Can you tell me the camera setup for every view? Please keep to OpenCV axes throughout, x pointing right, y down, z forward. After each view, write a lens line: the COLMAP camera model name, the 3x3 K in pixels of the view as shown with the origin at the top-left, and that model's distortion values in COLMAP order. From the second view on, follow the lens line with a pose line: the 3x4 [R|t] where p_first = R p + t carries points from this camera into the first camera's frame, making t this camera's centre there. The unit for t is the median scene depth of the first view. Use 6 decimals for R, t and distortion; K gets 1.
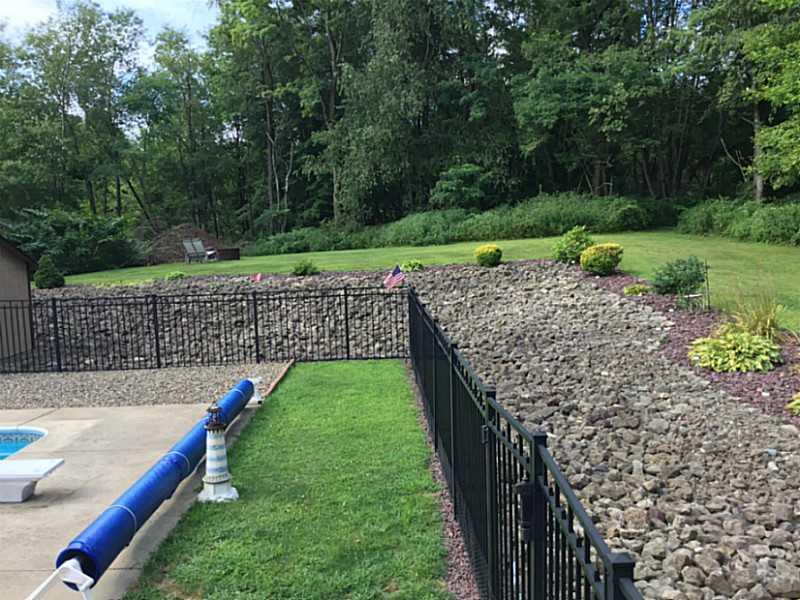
lens RADIAL K [[715.9, 0, 400.5], [0, 715.9, 301.5], [0, 0, 1]] dist [0.073954, -0.134481]
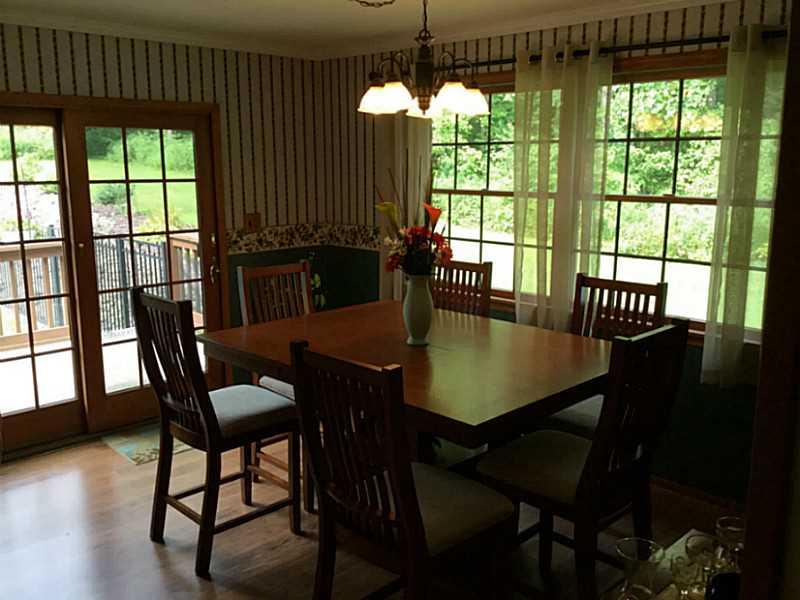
lens RADIAL K [[715.9, 0, 403.5], [0, 715.9, 300.6], [0, 0, 1]] dist [0.073954, -0.134481]
pose [[0.727112, -0.095381, 0.679861, -0.142580], [0.030193, 0.993786, 0.107132, 0.030685], [-0.685855, -0.057370, 0.725473, -0.329074]]
